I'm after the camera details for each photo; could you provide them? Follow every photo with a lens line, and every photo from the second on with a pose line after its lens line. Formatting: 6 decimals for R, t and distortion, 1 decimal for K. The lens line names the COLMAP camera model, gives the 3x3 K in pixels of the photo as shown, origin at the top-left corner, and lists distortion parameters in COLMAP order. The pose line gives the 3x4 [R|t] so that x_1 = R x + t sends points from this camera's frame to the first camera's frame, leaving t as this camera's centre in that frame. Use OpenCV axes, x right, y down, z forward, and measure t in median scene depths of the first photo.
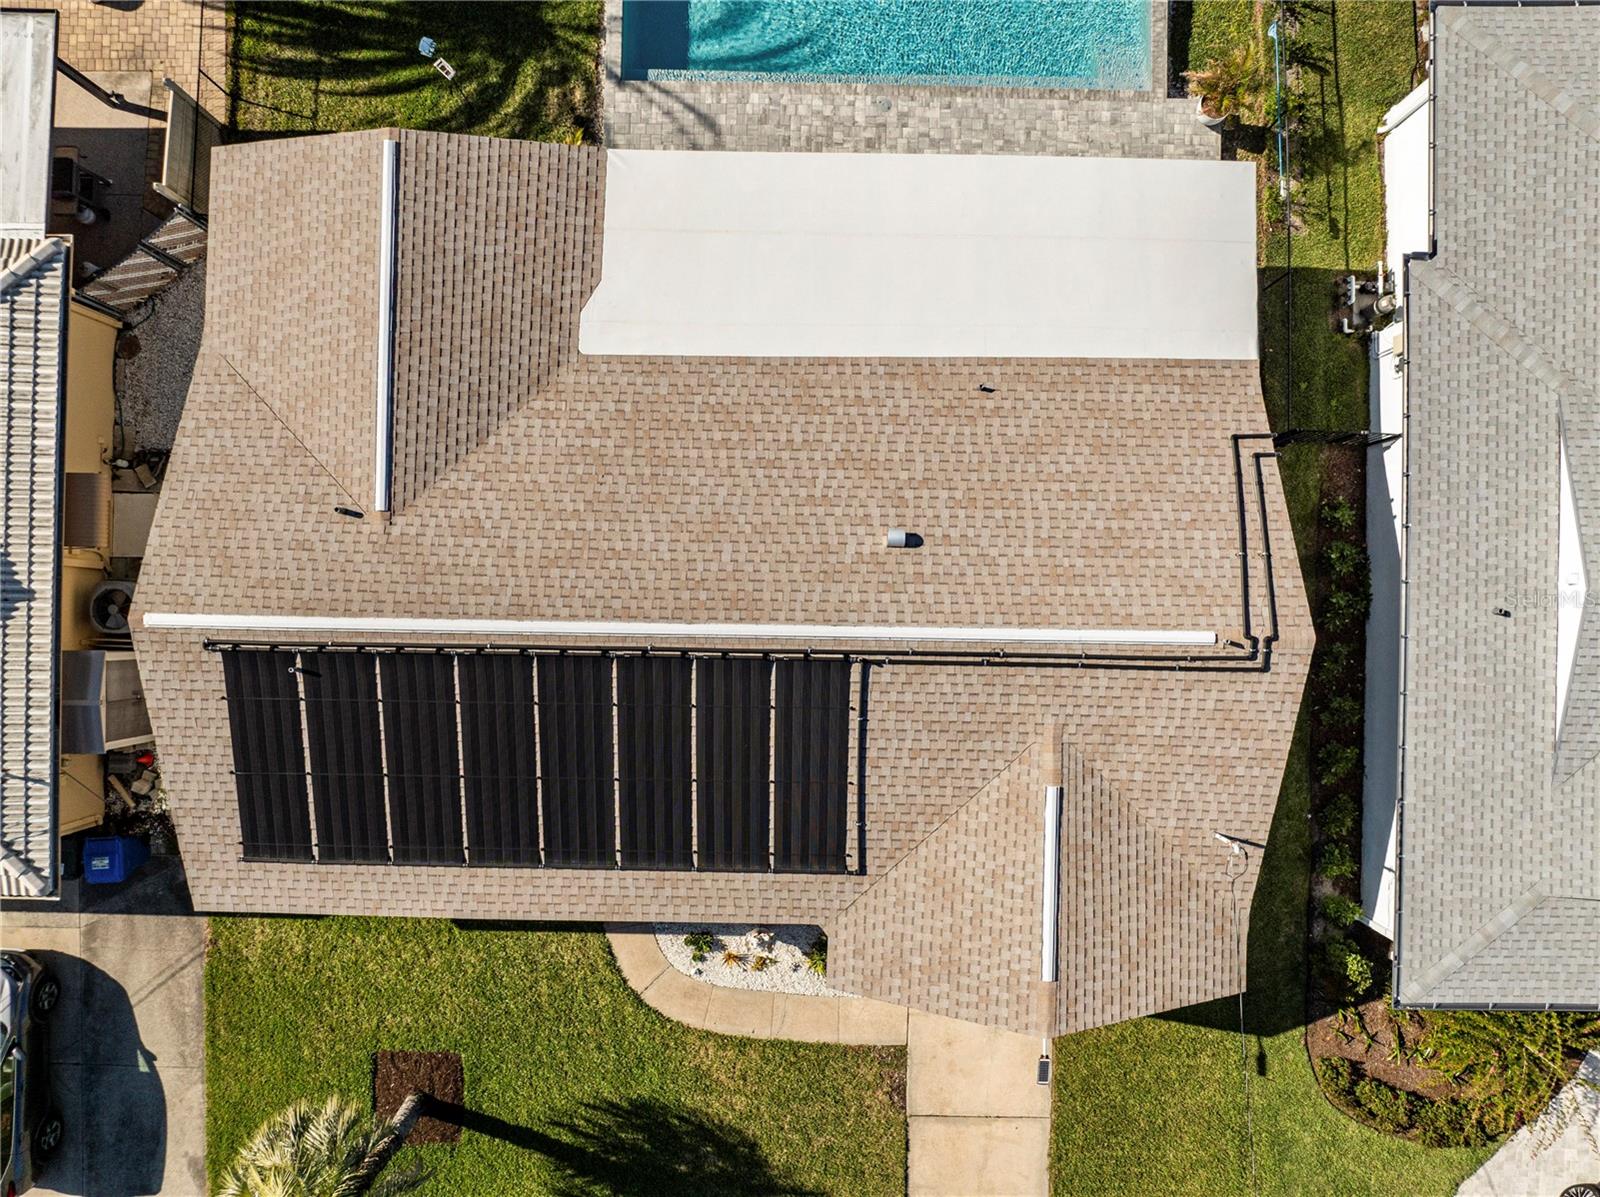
lens RADIAL K [[1126.7, 0, 812.6], [0, 1126.7, 594.2], [0, 0, 1]] dist [-0.043515, 0.012288]
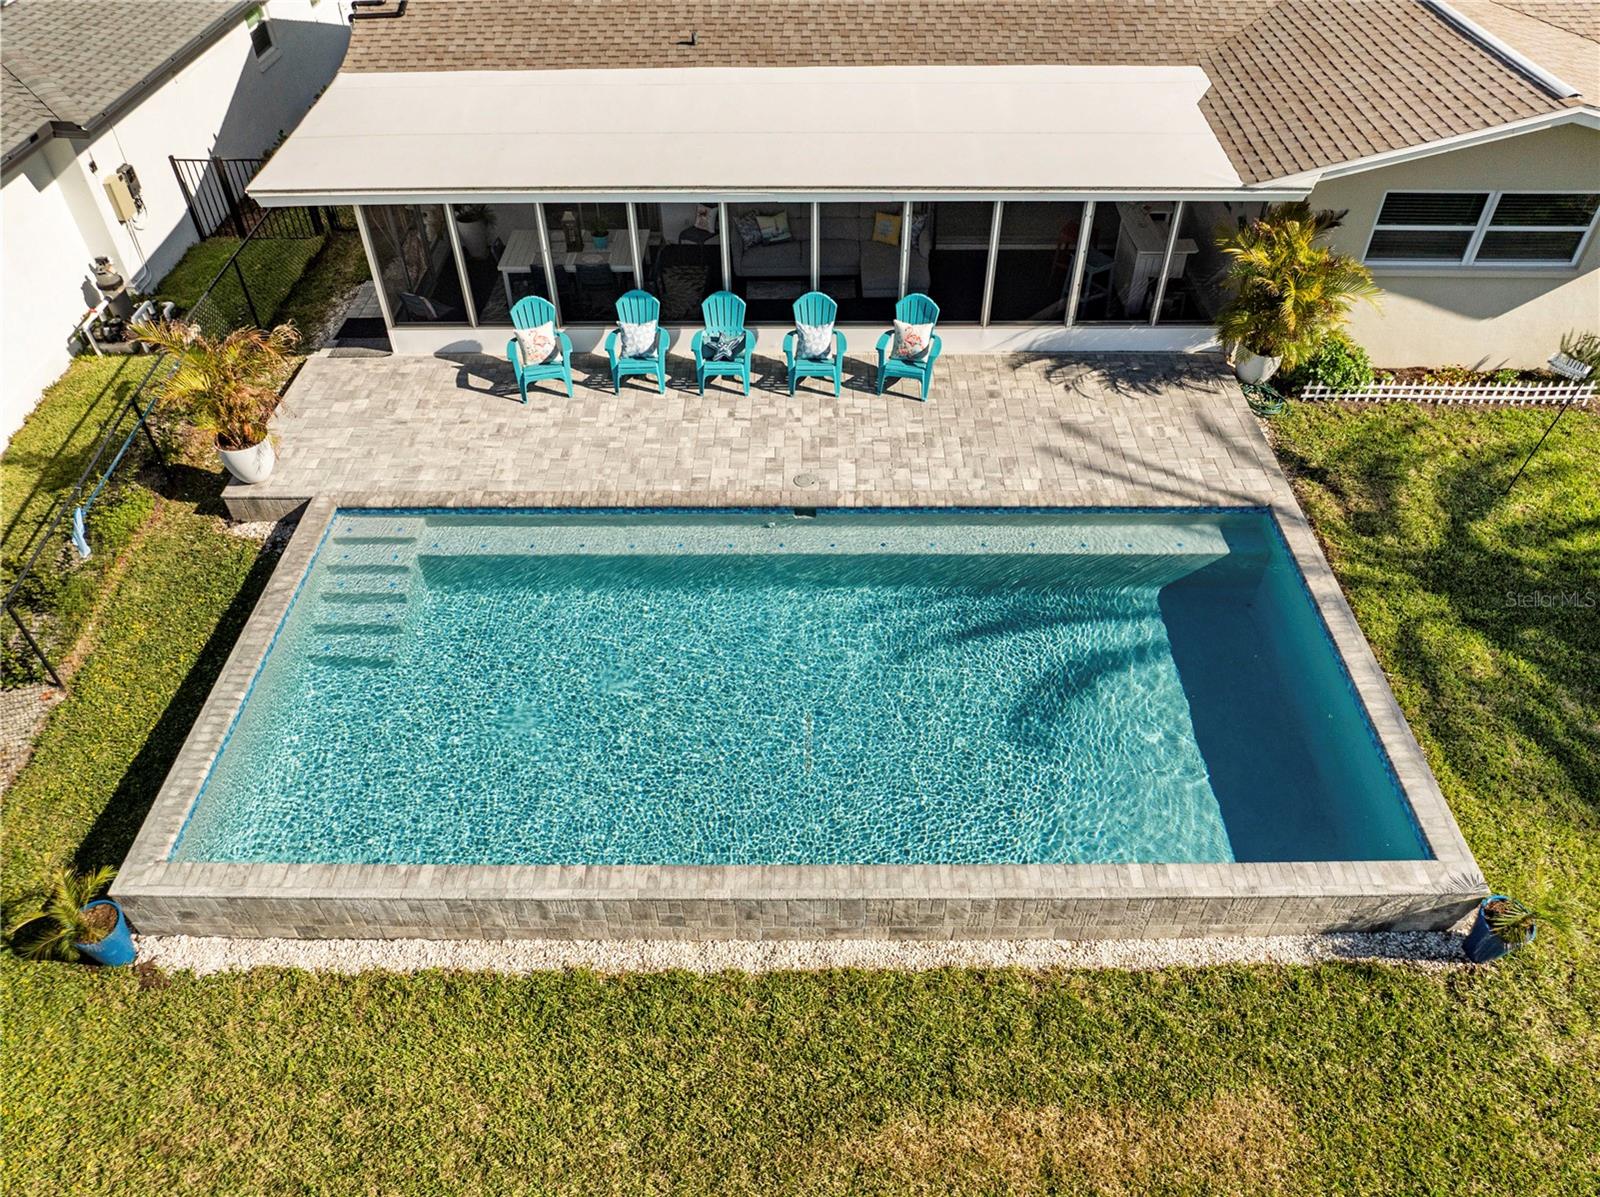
lens RADIAL K [[1126.7, 0, 812.6], [0, 1126.7, 594.2], [0, 0, 1]] dist [-0.043515, 0.012288]
pose [[-0.999897, 0.012668, -0.006792, 0.074161], [-0.013590, -0.679115, 0.733906, -1.038545], [0.004684, 0.733922, 0.679217, 0.740371]]
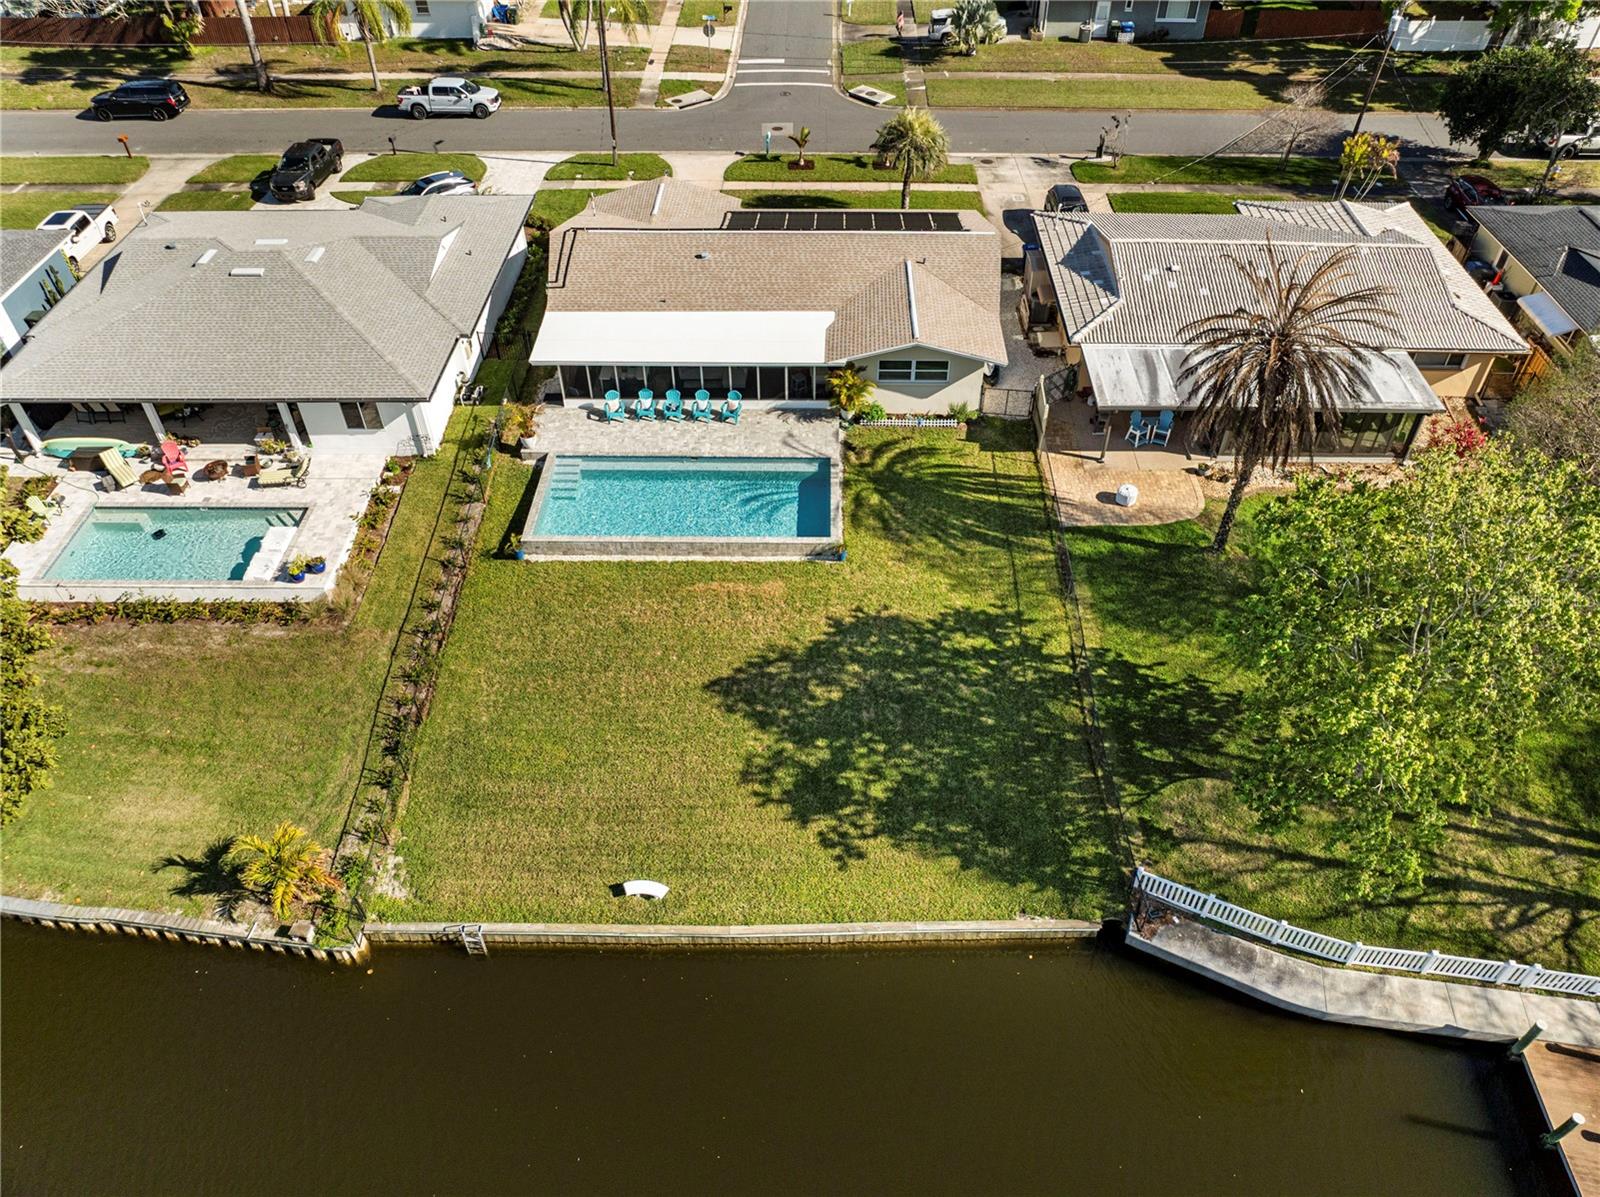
lens RADIAL K [[1124.8, 0, 811.3], [0, 1124.8, 595.2], [0, 0, 1]] dist [-0.035317, -0.007378]
pose [[-0.999991, 0.002182, 0.003576, -0.166580], [0.001113, -0.684557, 0.728958, -2.332063], [0.004039, 0.728956, 0.684549, -0.173944]]
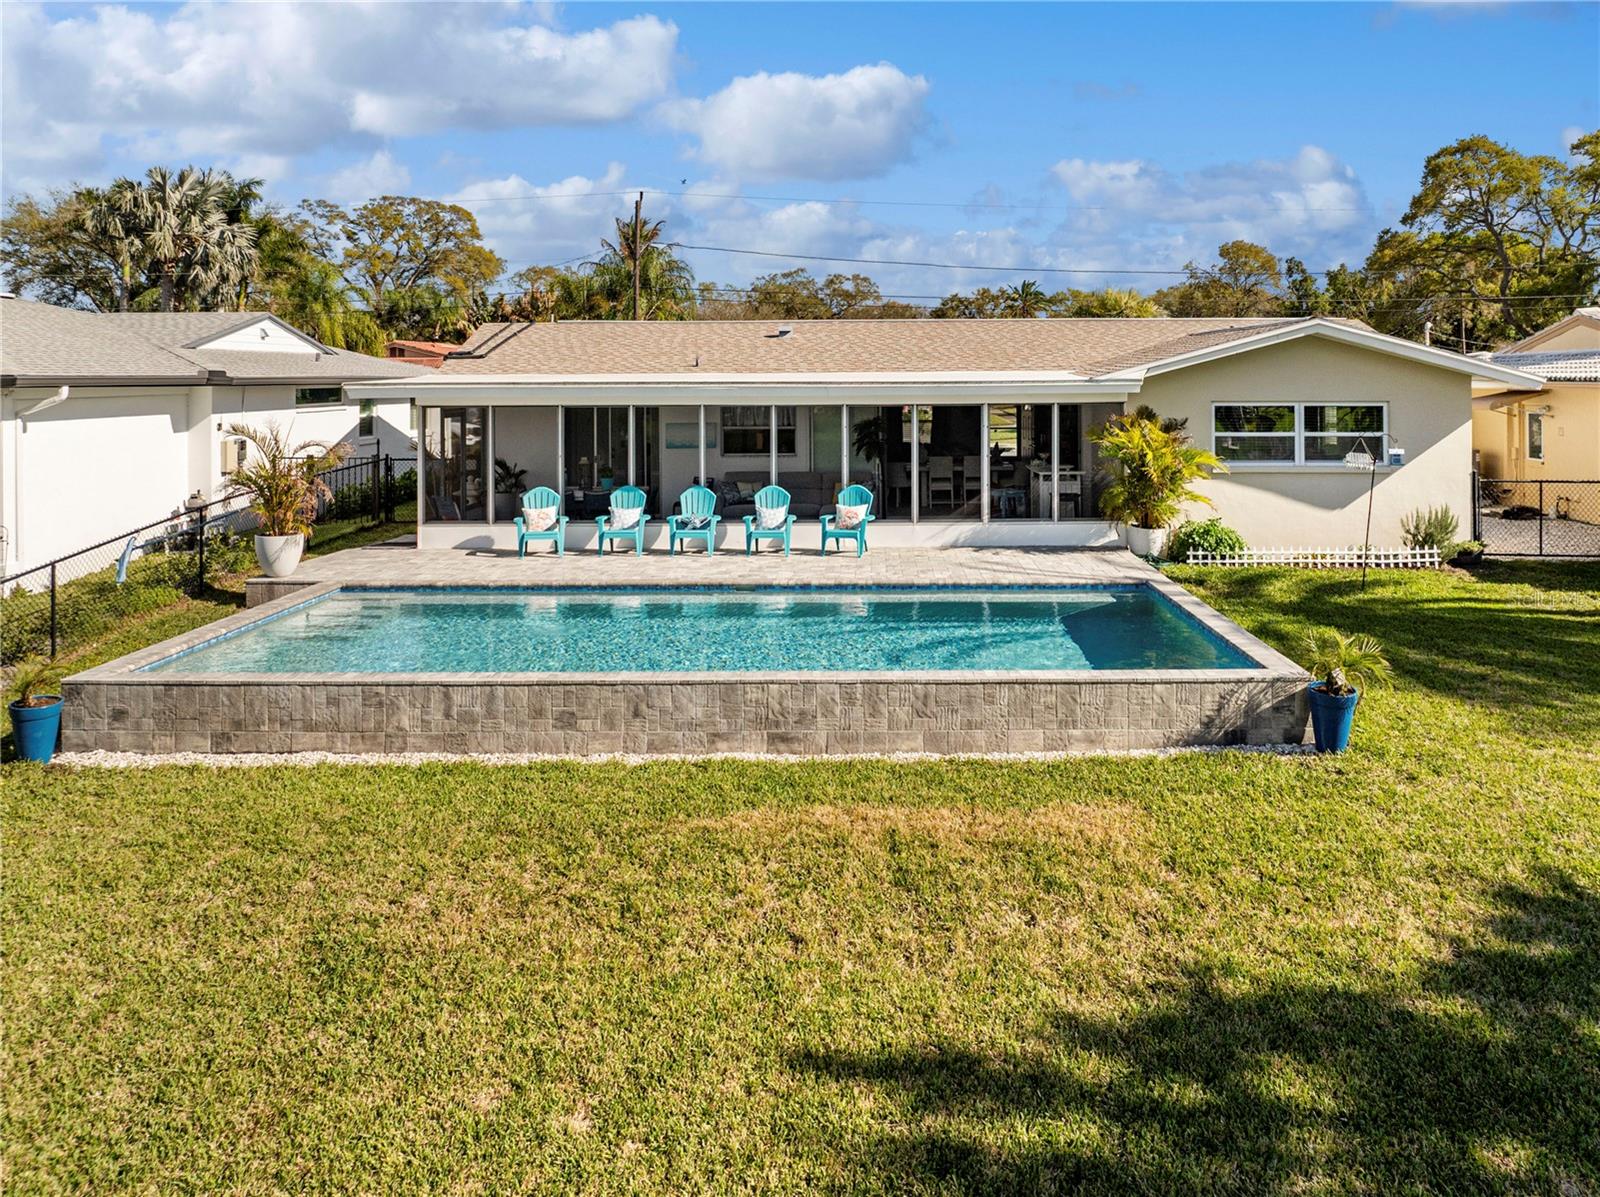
lens RADIAL K [[1184.3, 0, 858.5], [0, 1184.3, 386.6], [0, 0, 1]] dist [-0.019132, -0.000055]
pose [[-0.999962, 0.007128, -0.005063, -0.000394], [-0.005073, -0.001386, 0.999986, -1.323254], [0.007120, 0.999974, 0.001423, 1.013233]]
